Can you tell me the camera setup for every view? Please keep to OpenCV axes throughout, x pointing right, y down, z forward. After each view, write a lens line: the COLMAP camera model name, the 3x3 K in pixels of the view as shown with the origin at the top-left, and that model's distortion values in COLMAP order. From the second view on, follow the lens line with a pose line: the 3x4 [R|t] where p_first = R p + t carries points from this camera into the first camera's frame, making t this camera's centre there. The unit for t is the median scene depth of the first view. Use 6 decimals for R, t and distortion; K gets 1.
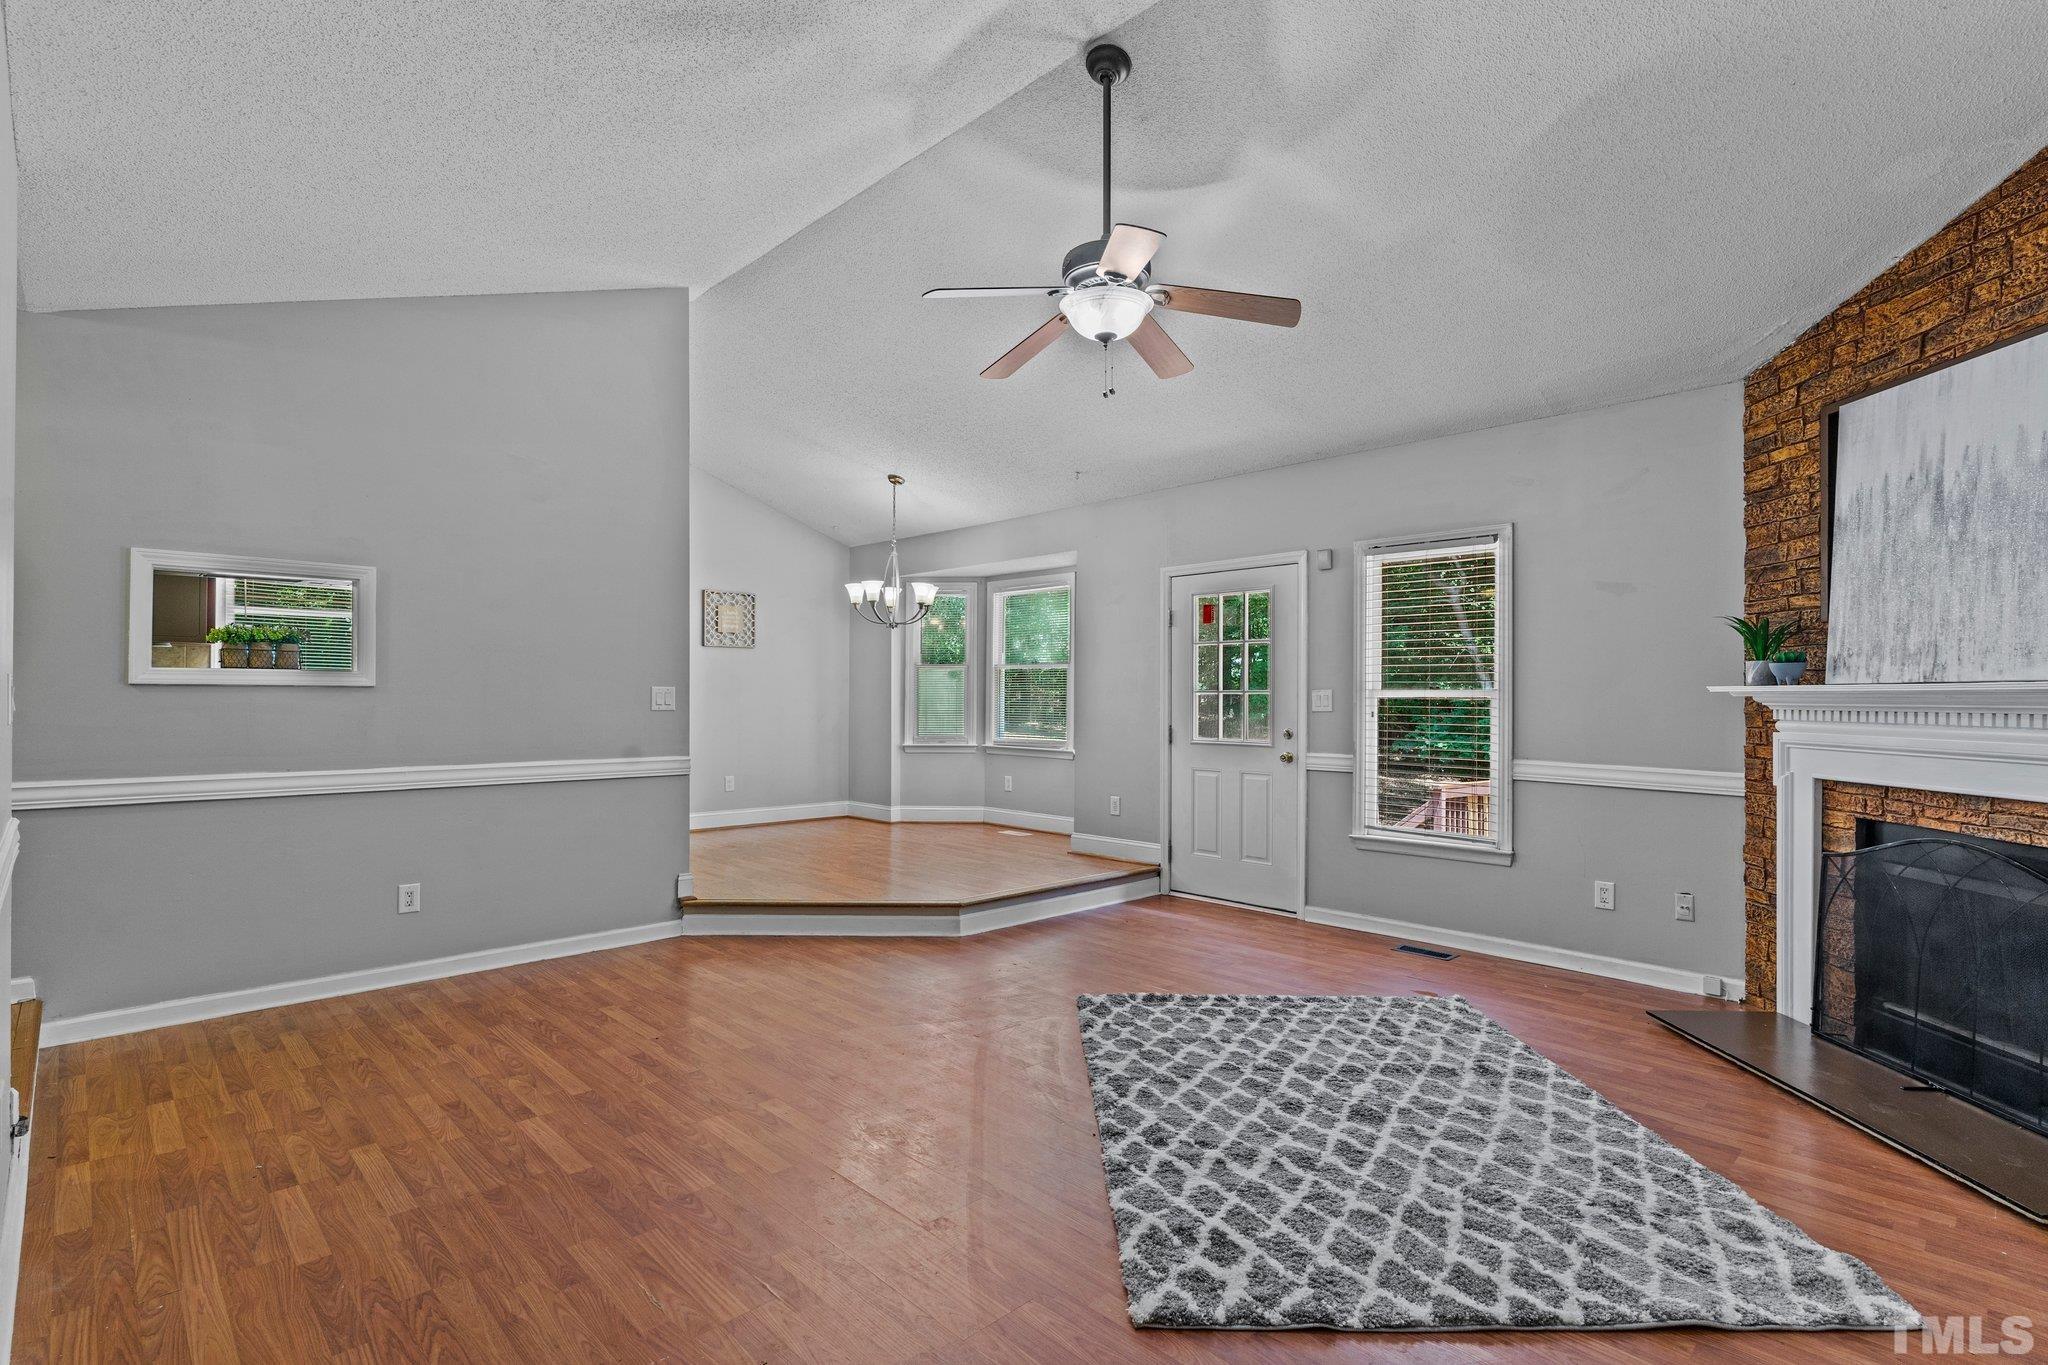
lens RADIAL K [[988.6, 0, 1013.5], [0, 988.6, 691.4], [0, 0, 1]] dist [-0.000957, 0.001273]
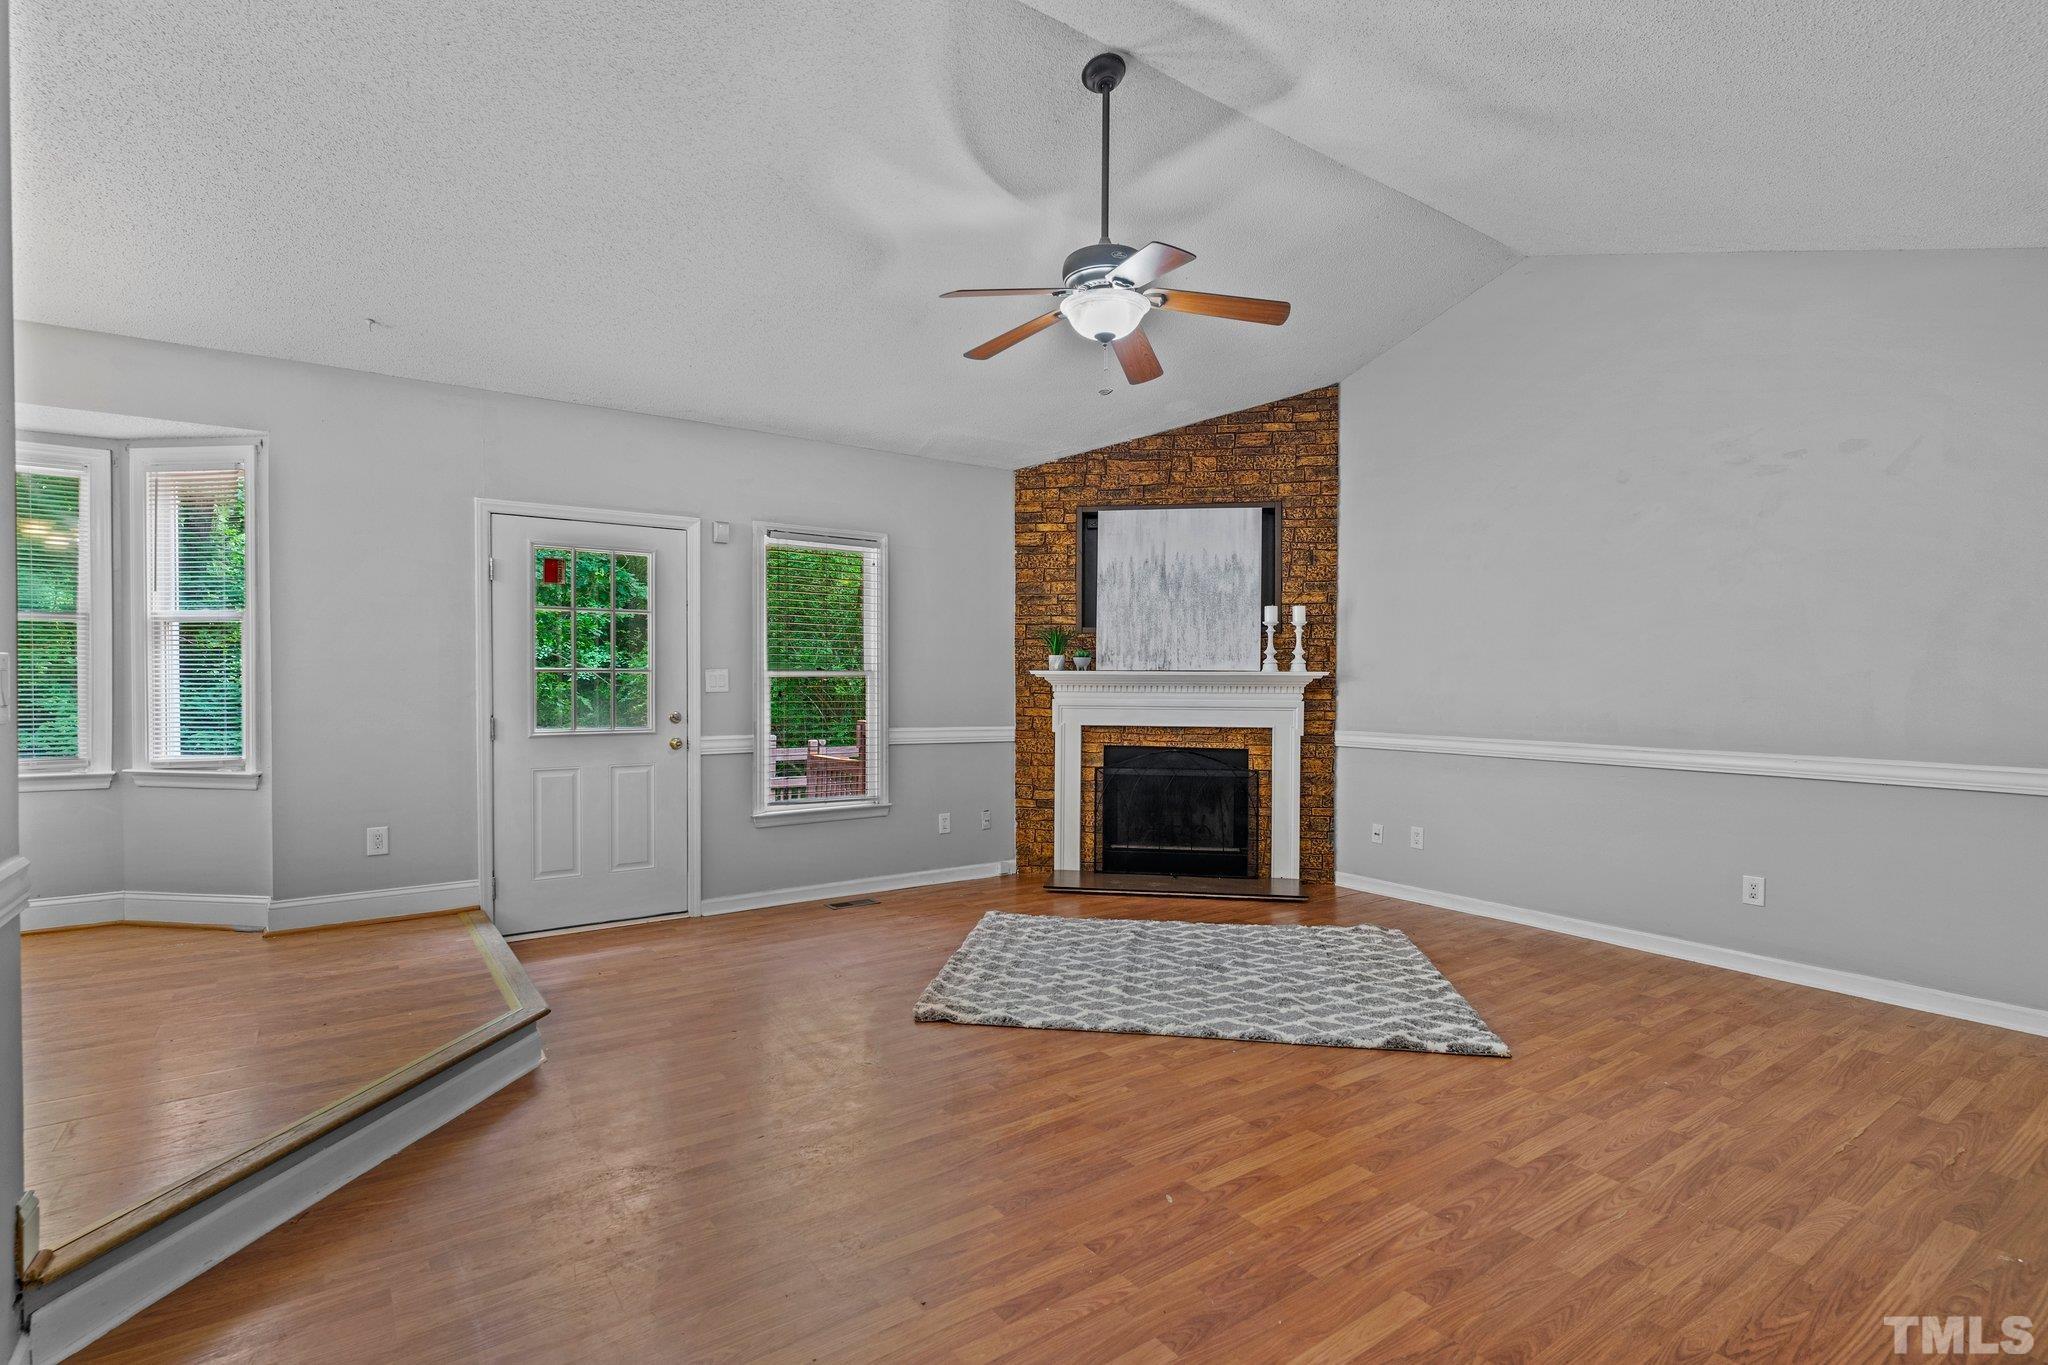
lens RADIAL K [[988.6, 0, 1032.6], [0, 988.6, 689.0], [0, 0, 1]] dist [-0.000957, 0.001273]
pose [[0.129022, -0.015951, 0.991513, -0.874184], [-0.009242, 0.999808, 0.017287, -0.003100], [-0.991599, -0.011394, 0.128849, 0.850301]]
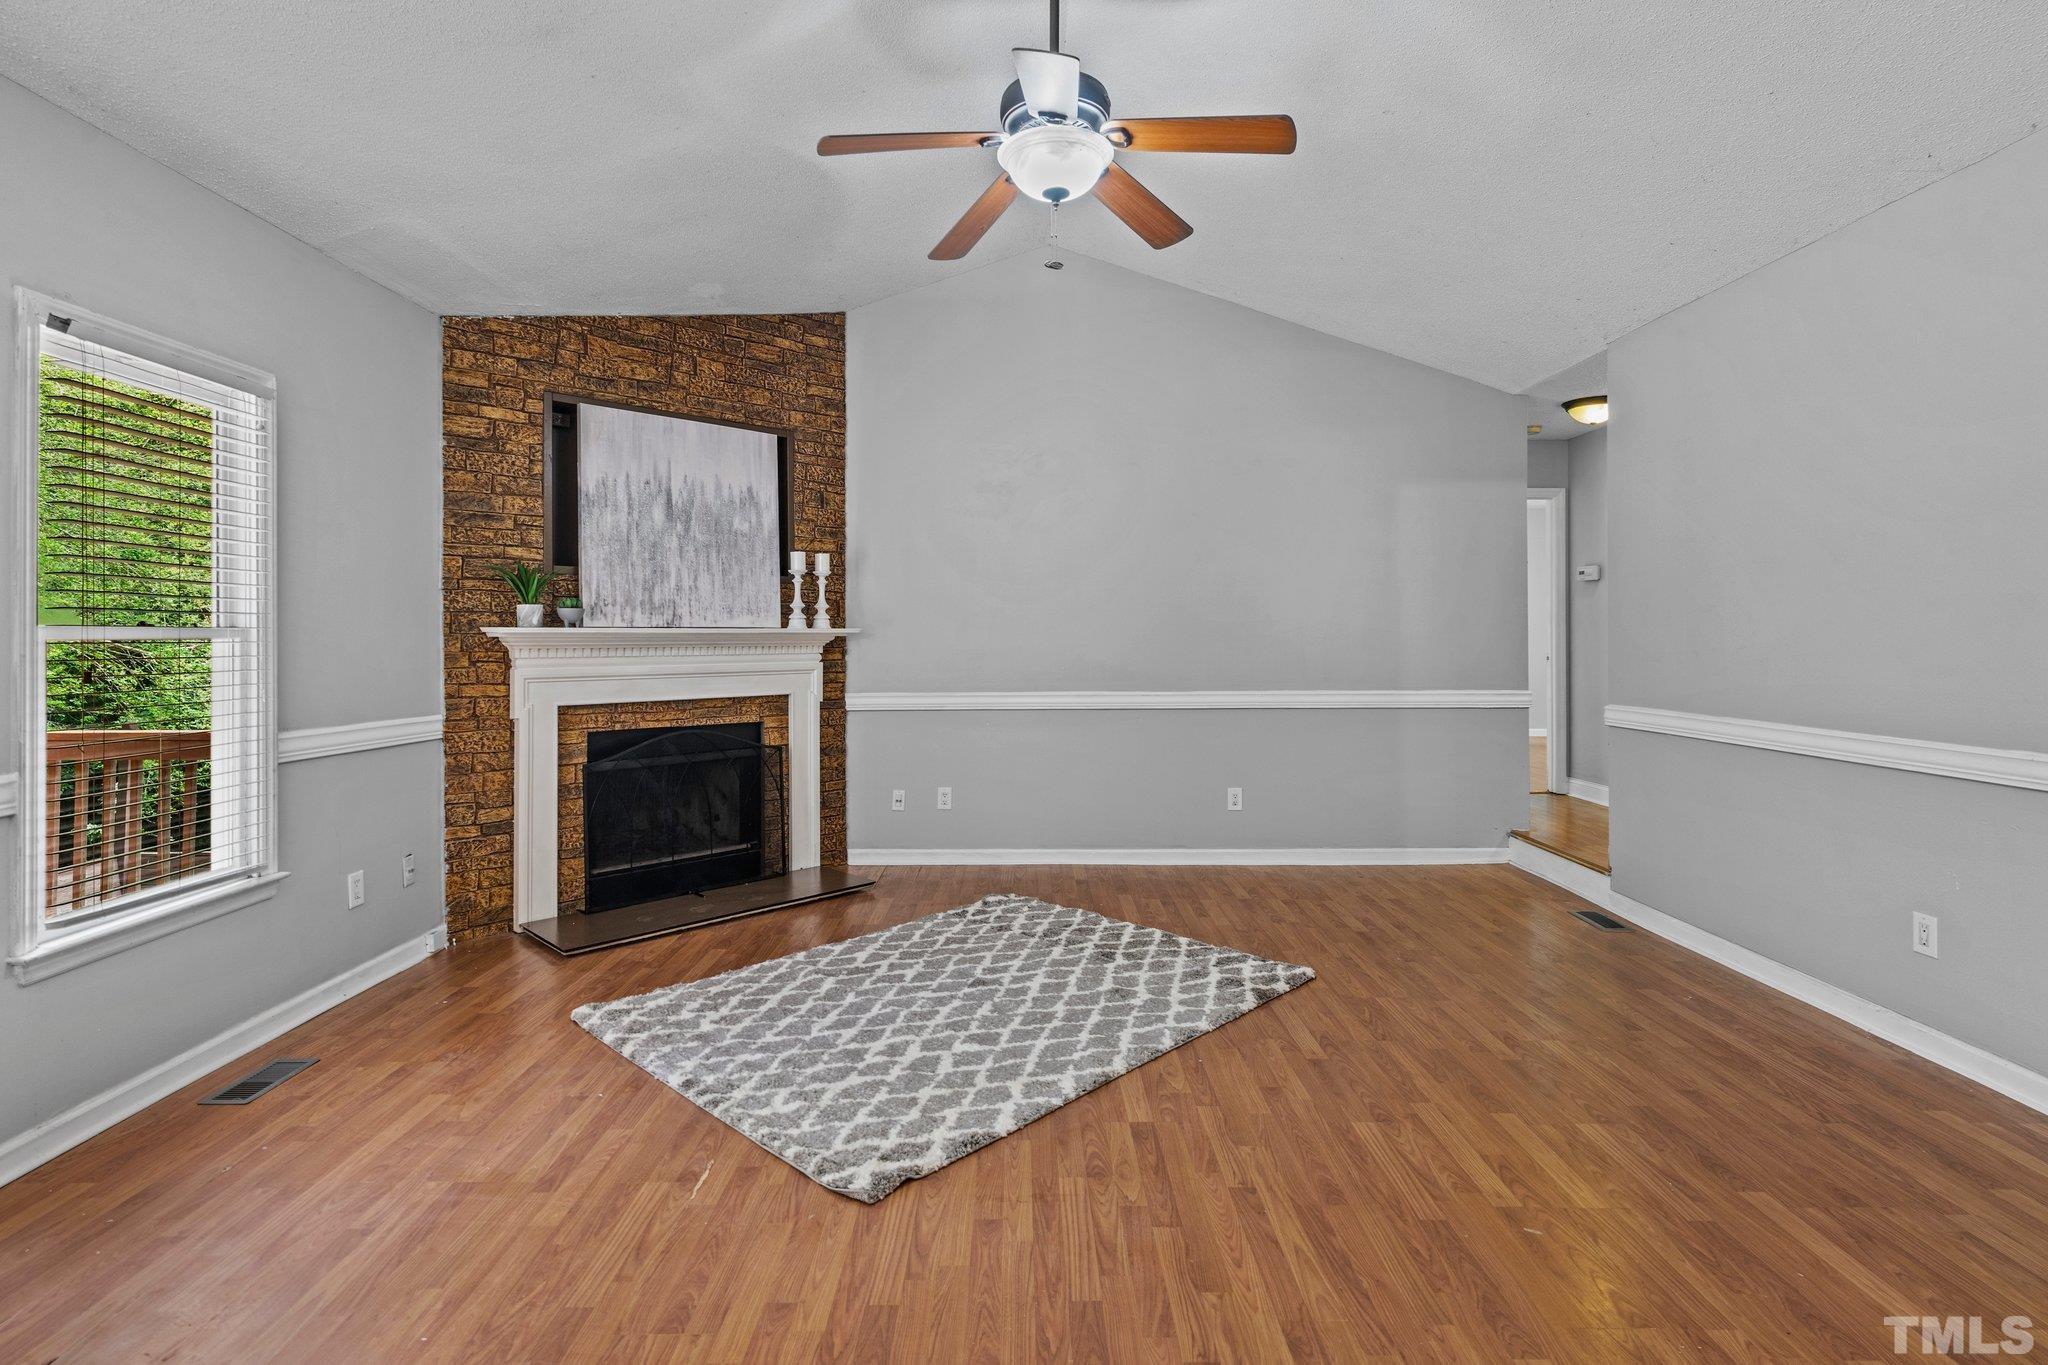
lens RADIAL K [[988.6, 0, 1026.7], [0, 988.6, 625.6], [0, 0, 1]] dist [-0.000957, 0.001273]
pose [[-0.728458, 0.005143, 0.685071, -0.403064], [-0.002943, 0.999939, -0.010636, 0.002522], [-0.685084, -0.009764, -0.728399, 1.454567]]
